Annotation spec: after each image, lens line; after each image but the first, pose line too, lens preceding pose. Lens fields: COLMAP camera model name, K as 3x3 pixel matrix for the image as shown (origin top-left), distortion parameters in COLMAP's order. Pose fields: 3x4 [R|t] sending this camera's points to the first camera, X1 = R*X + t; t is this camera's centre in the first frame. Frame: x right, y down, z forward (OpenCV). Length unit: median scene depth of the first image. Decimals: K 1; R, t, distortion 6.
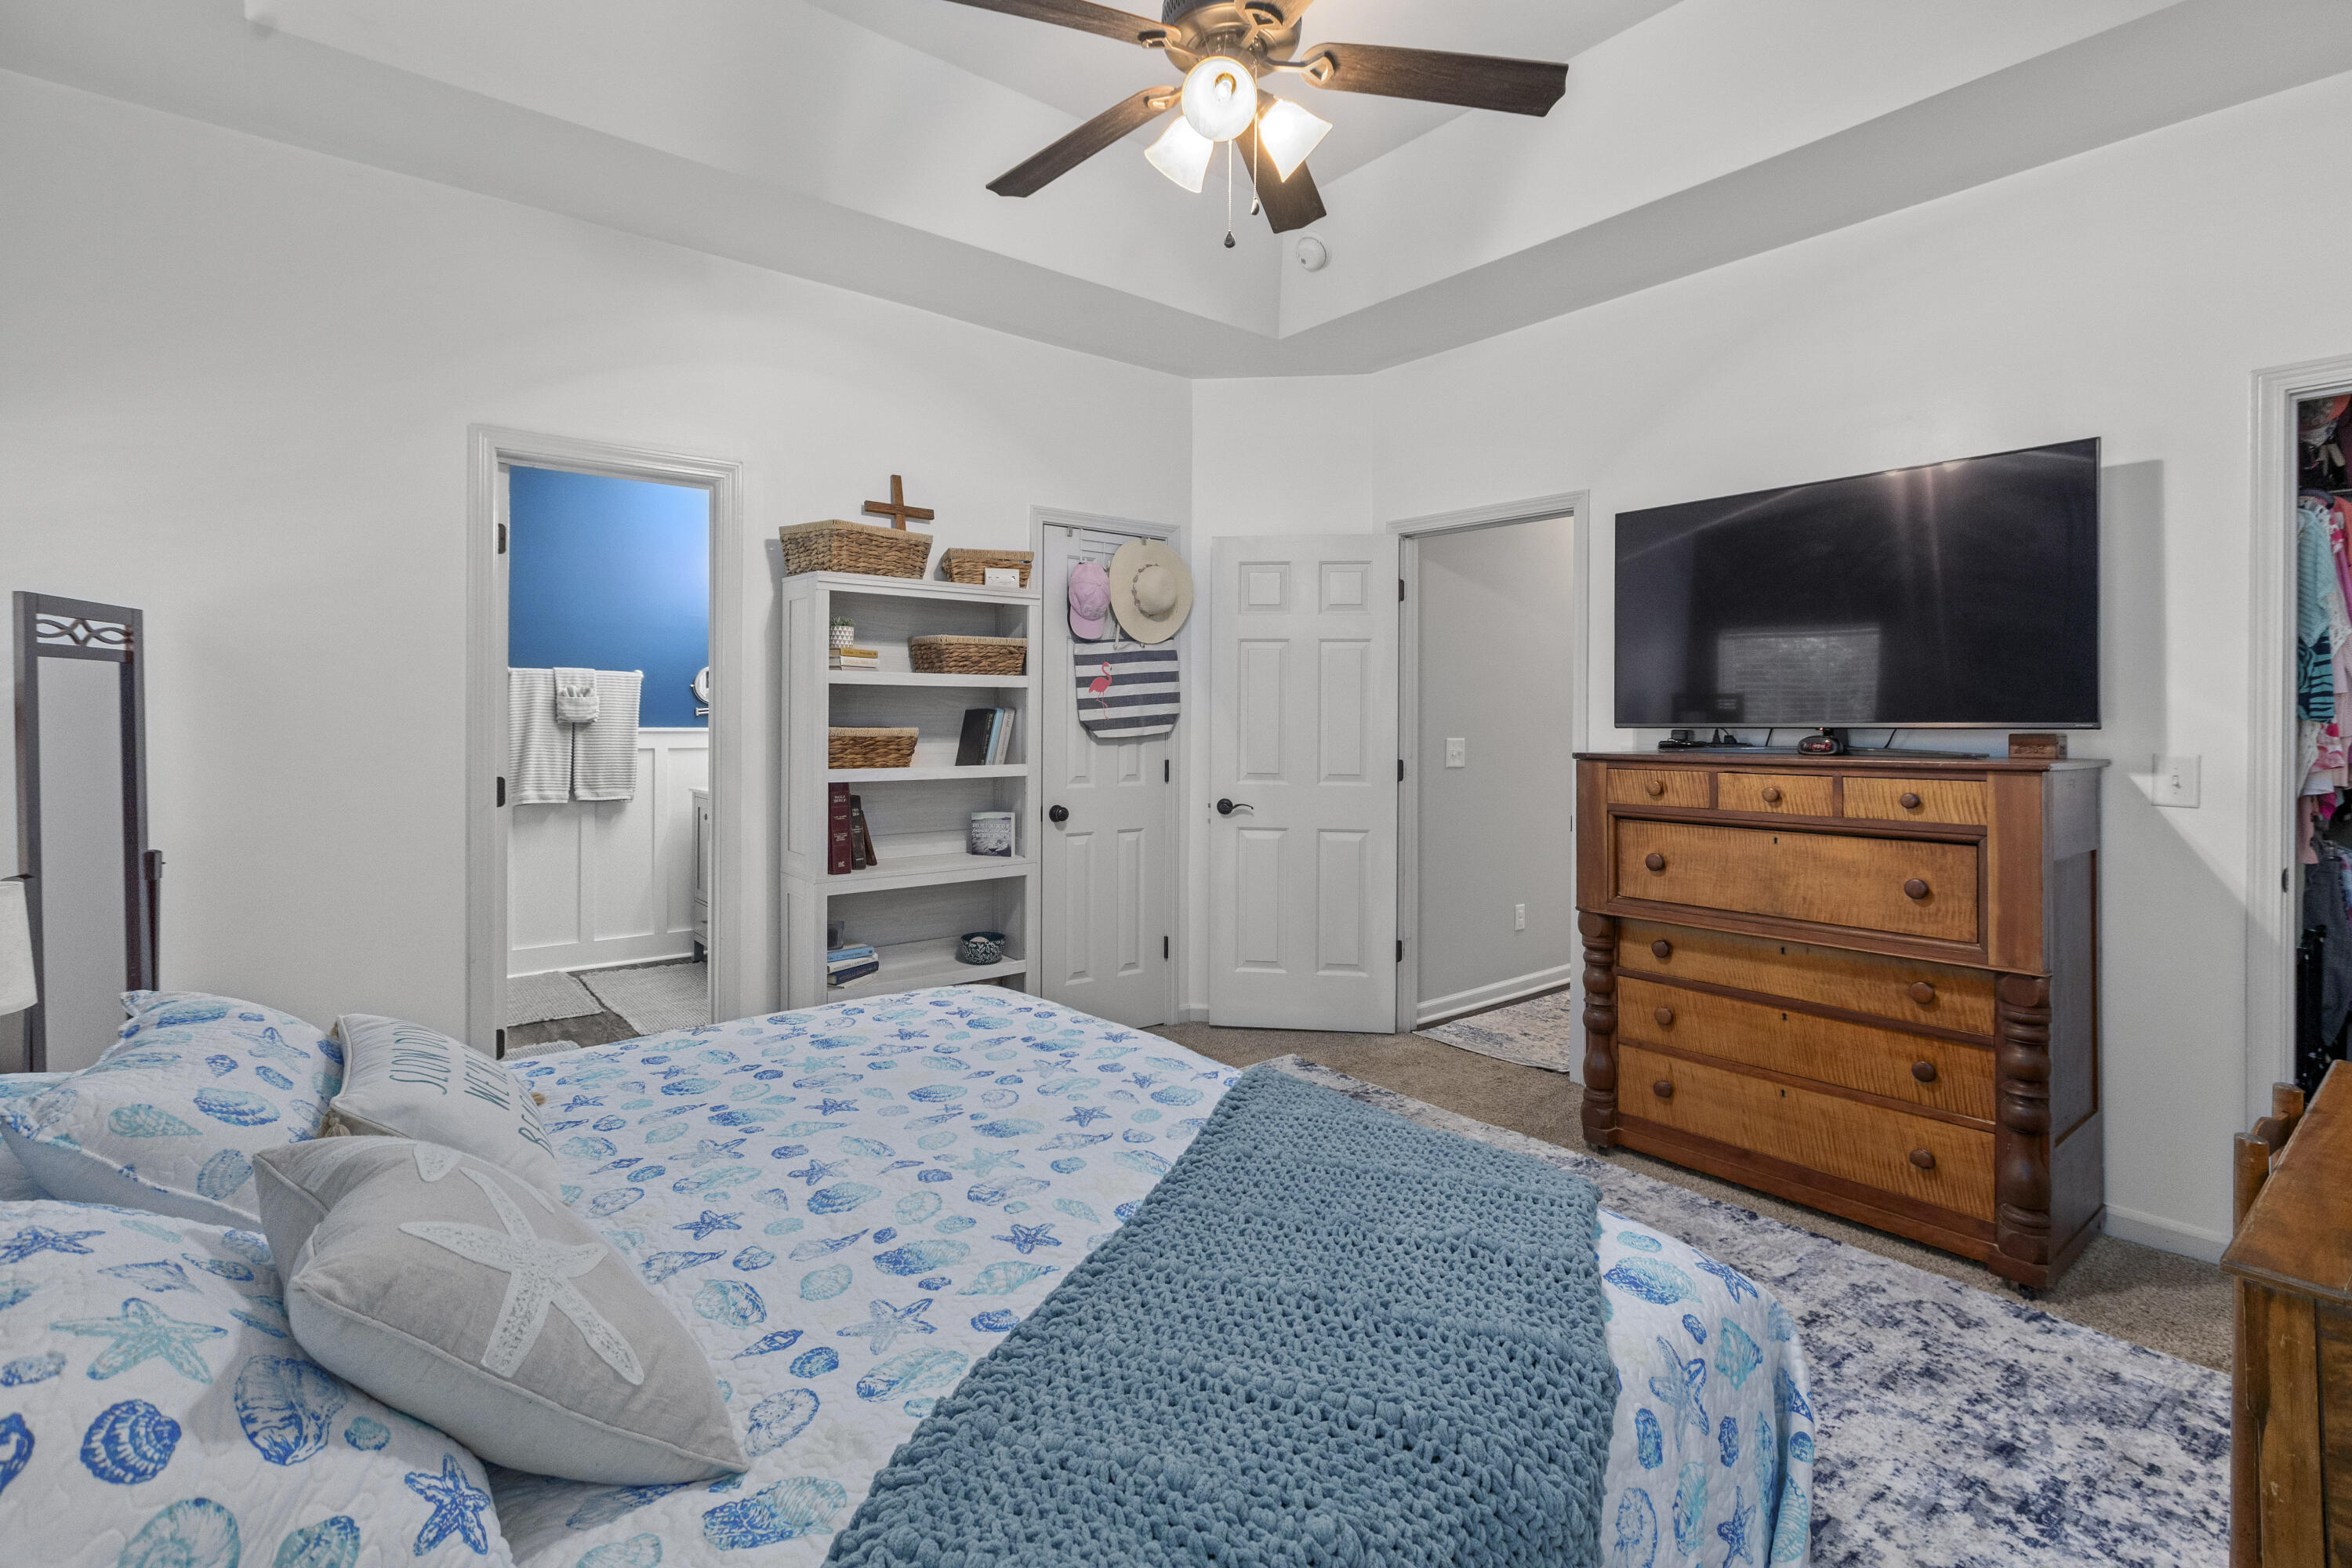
lens RADIAL K [[1079.6, 0, 1160.8], [0, 1079.6, 759.5], [0, 0, 1]] dist [0.003044, 0.000009]
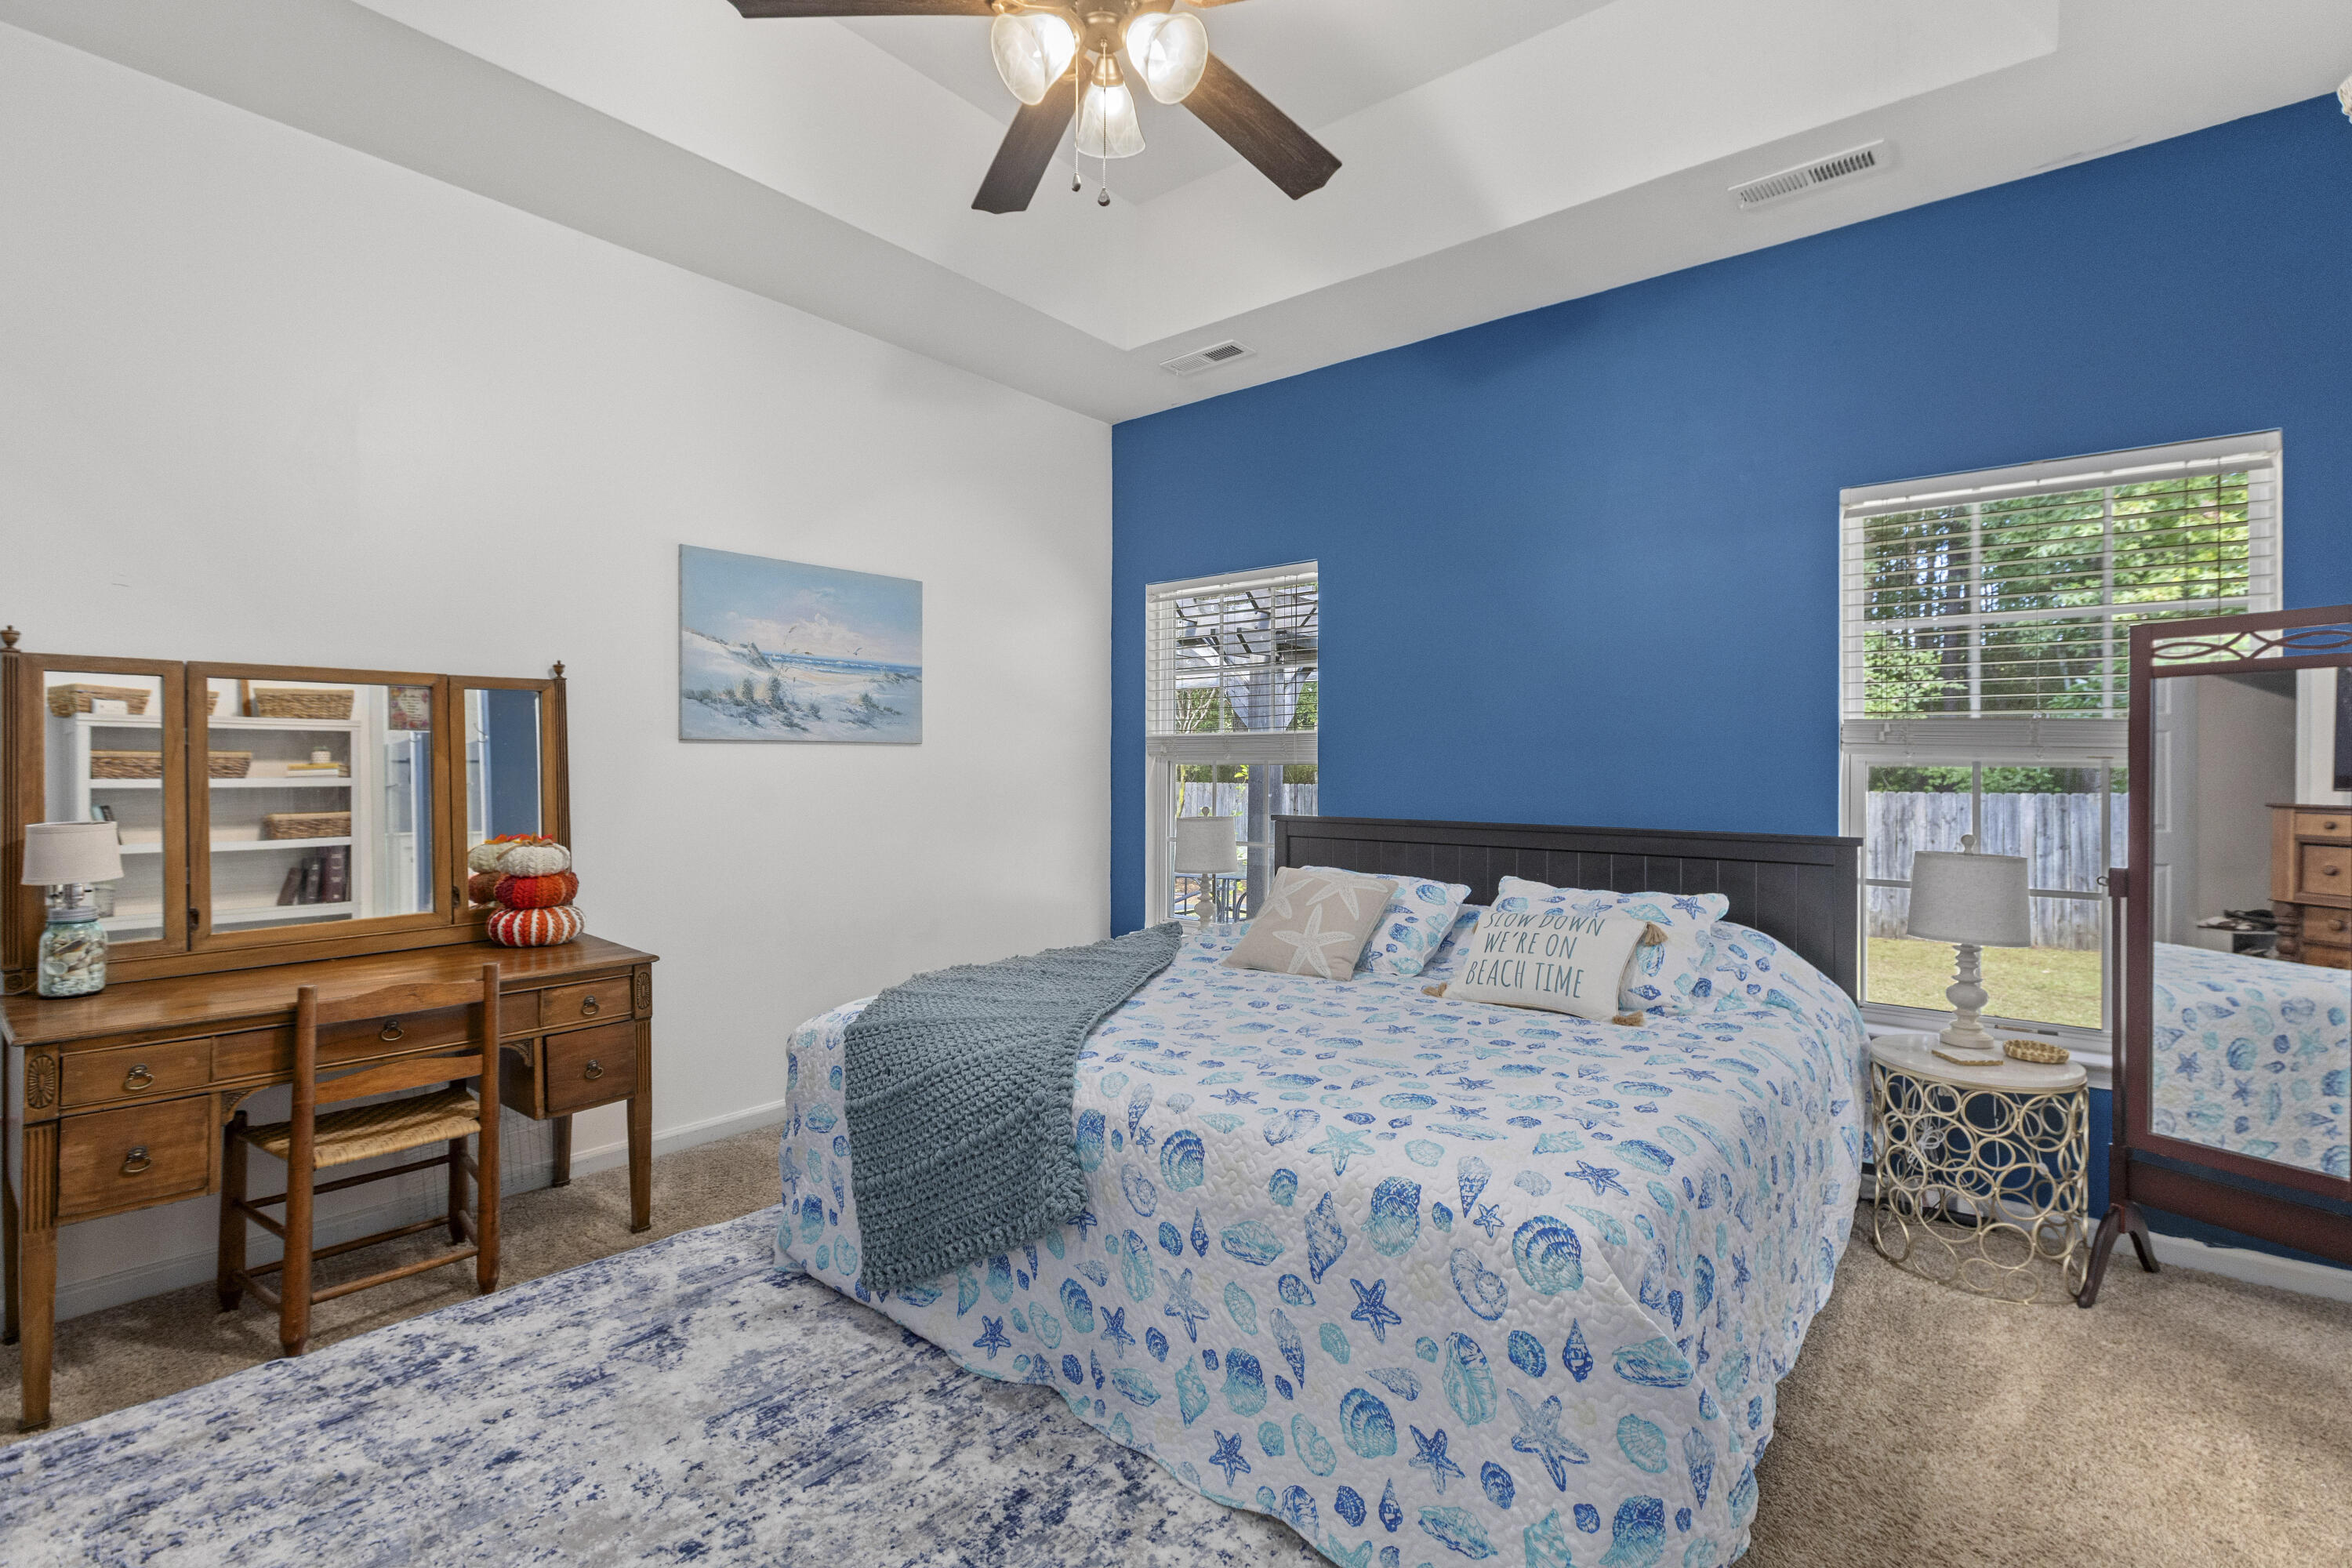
lens RADIAL K [[1087.9, 0, 1217.0], [0, 1087.9, 770.6], [0, 0, 1]] dist [-0.000774, 0.000061]
pose [[-0.976129, -0.014527, -0.216705, -0.051619], [-0.024663, 0.998721, 0.044143, -0.040657], [0.215786, 0.048434, -0.975239, 1.988170]]
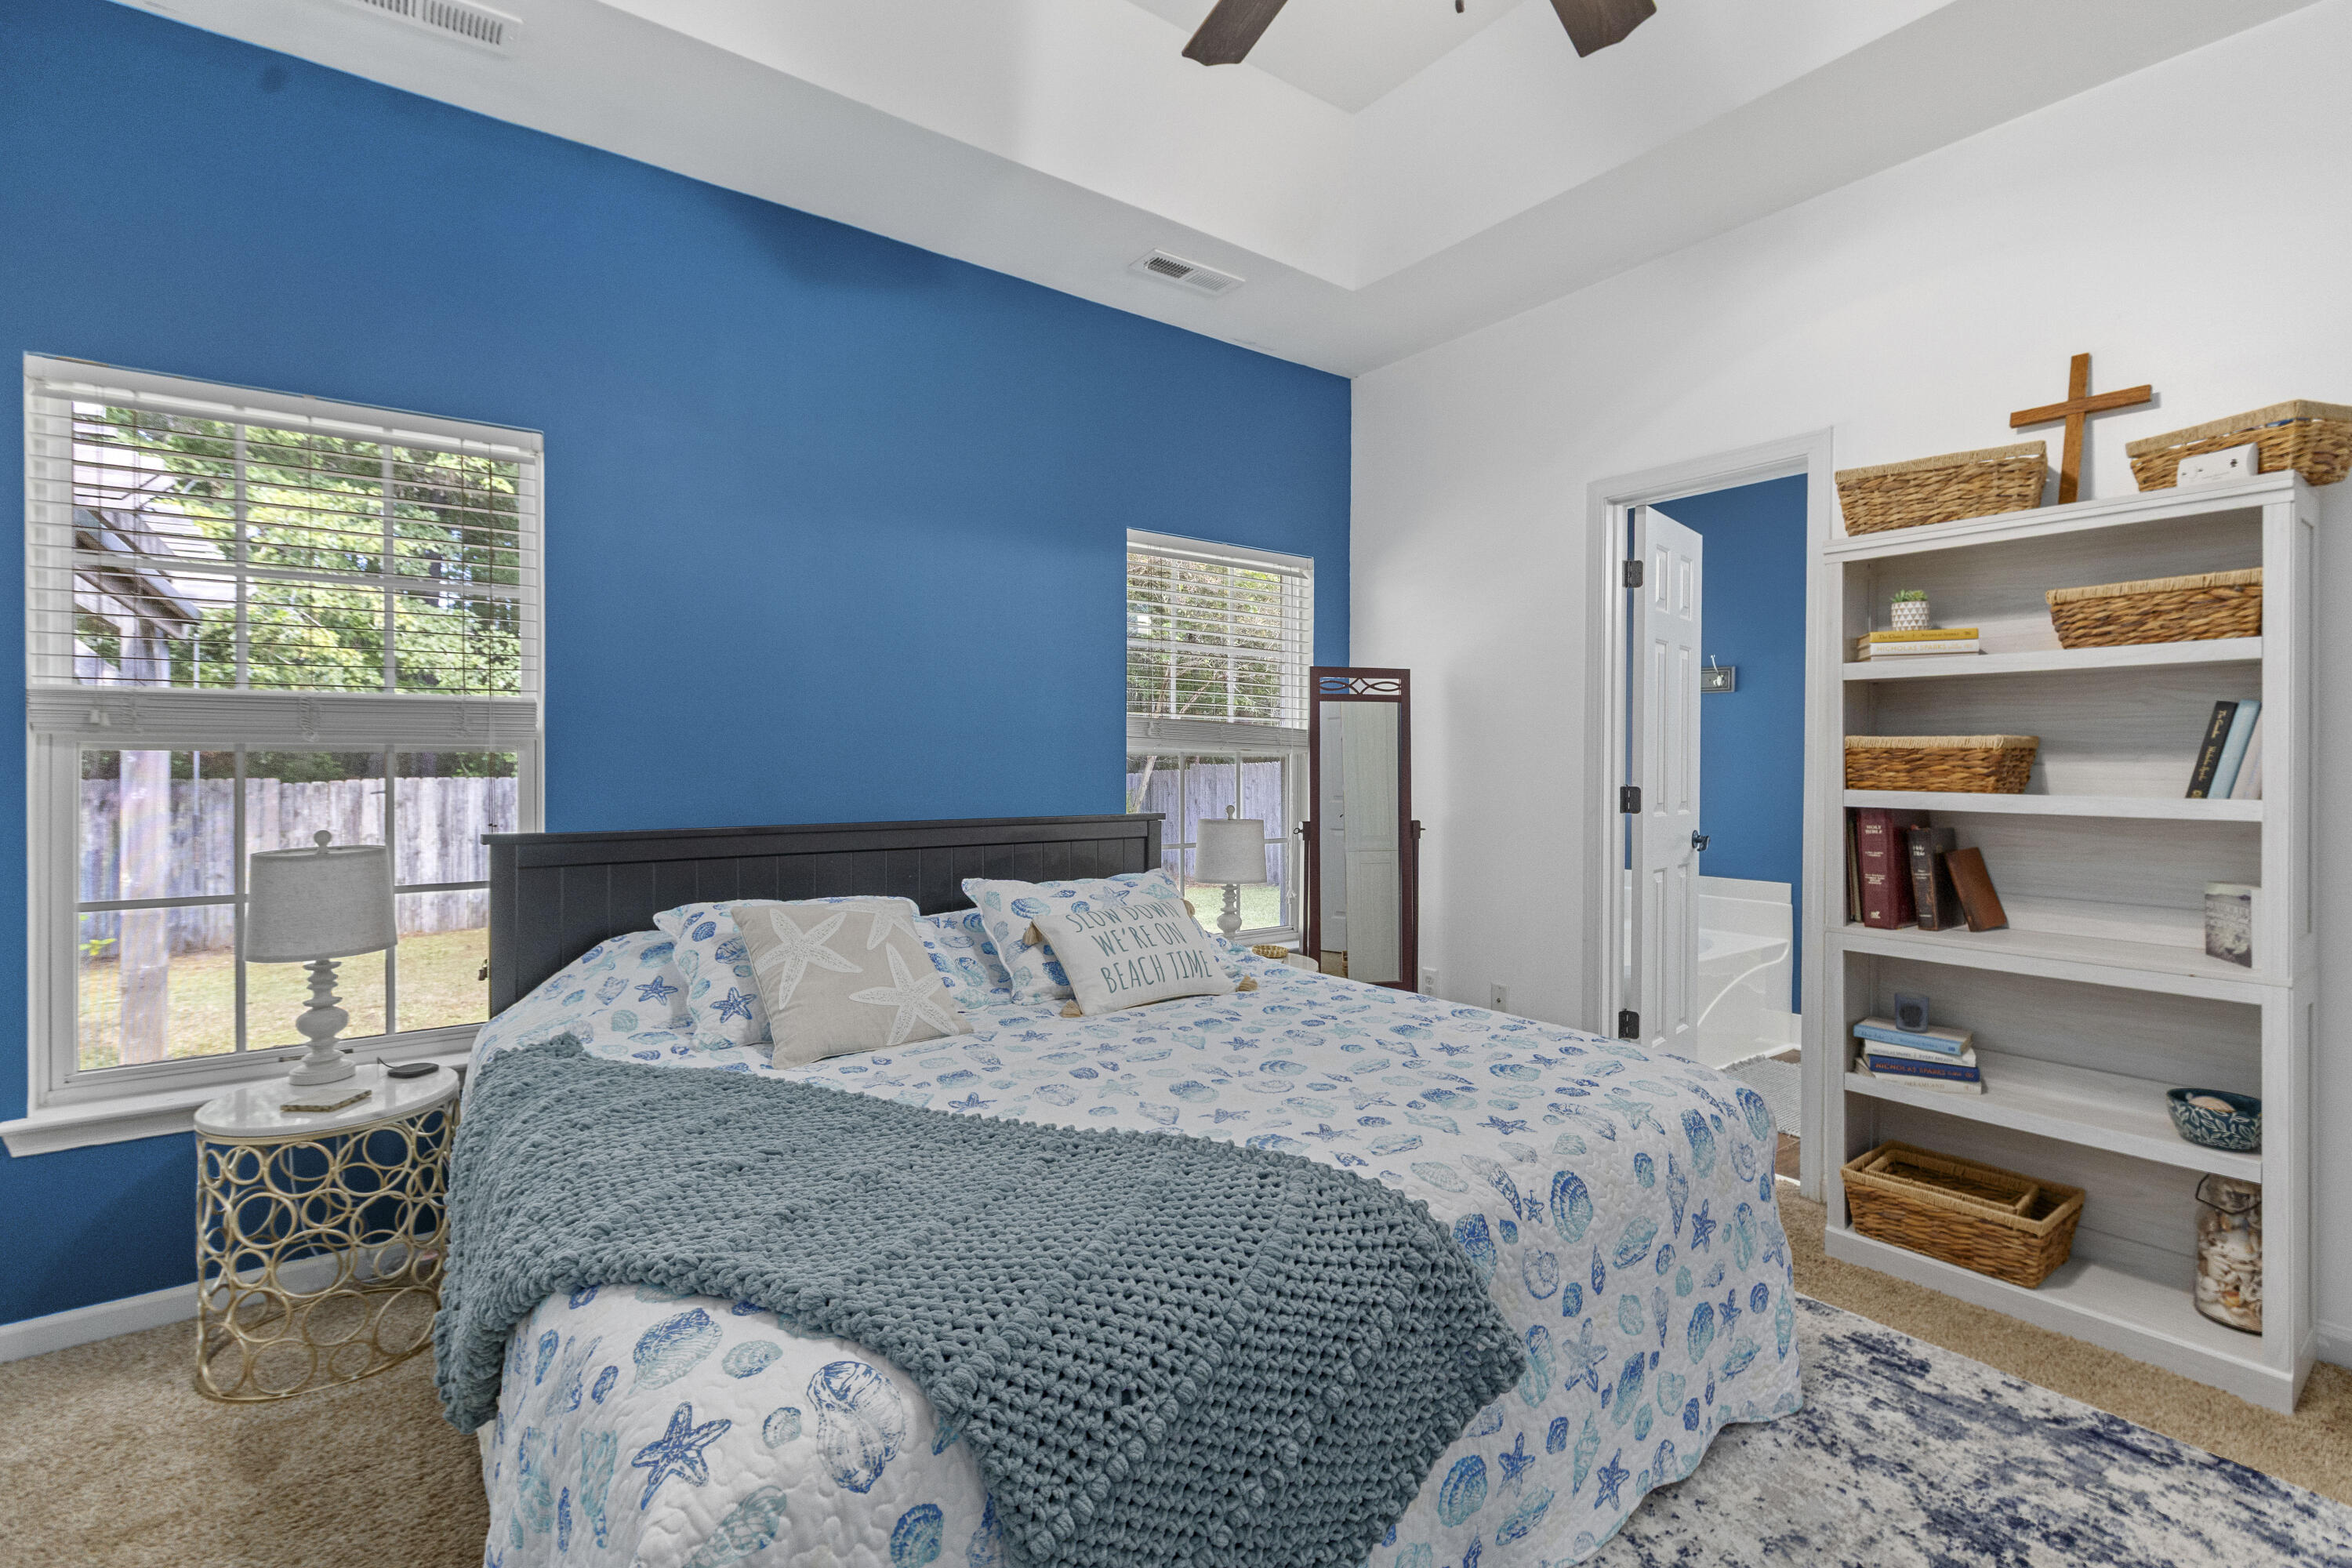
lens RADIAL K [[1079.6, 0, 1160.8], [0, 1079.6, 759.5], [0, 0, 1]] dist [0.003044, 0.000009]
pose [[-0.041506, -0.007069, -0.999113, 0.651922], [-0.046966, 0.998883, -0.005117, 0.018898], [0.998034, 0.046712, -0.041792, 0.714408]]
